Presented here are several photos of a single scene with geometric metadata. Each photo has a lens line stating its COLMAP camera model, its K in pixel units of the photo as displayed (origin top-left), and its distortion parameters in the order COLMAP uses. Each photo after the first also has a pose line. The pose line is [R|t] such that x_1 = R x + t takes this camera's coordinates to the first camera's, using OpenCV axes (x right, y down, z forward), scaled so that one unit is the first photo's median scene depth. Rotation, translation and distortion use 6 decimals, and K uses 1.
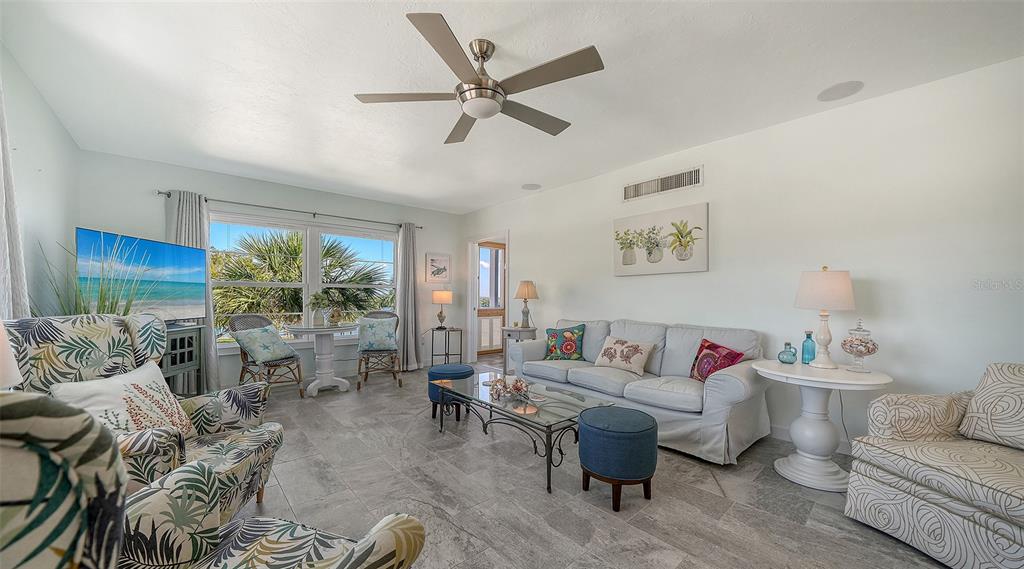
lens RADIAL K [[365.9, 0, 509.9], [0, 365.9, 293.4], [0, 0, 1]] dist [0.011555, 0.000464]
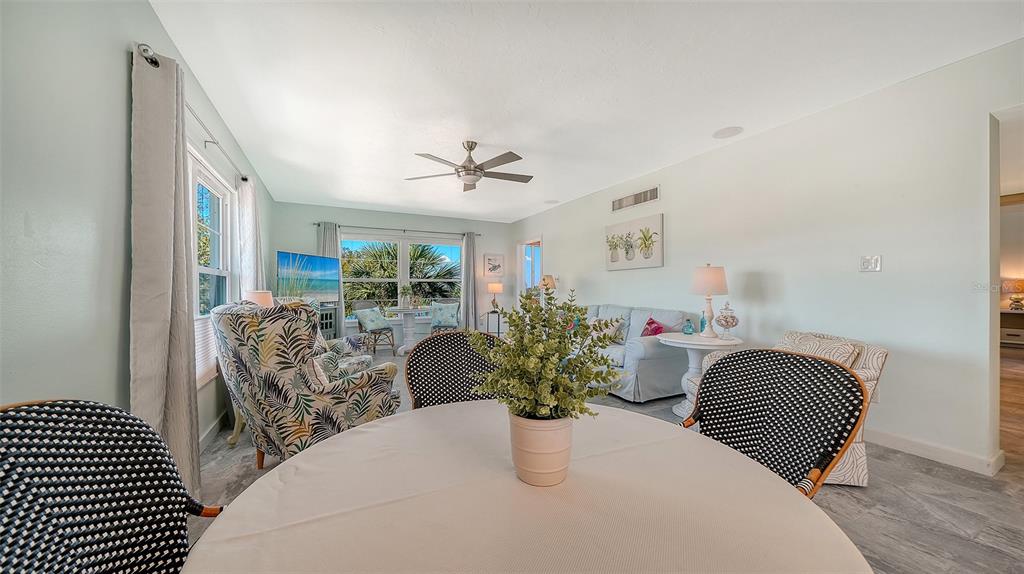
lens RADIAL K [[365.9, 0, 512.3], [0, 365.9, 285.6], [0, 0, 1]] dist [0.011555, 0.000464]
pose [[0.966660, -0.008164, -0.255932, 0.302371], [0.008627, 0.999963, 0.000685, 0.001653], [0.255917, -0.002870, 0.966694, -0.335929]]
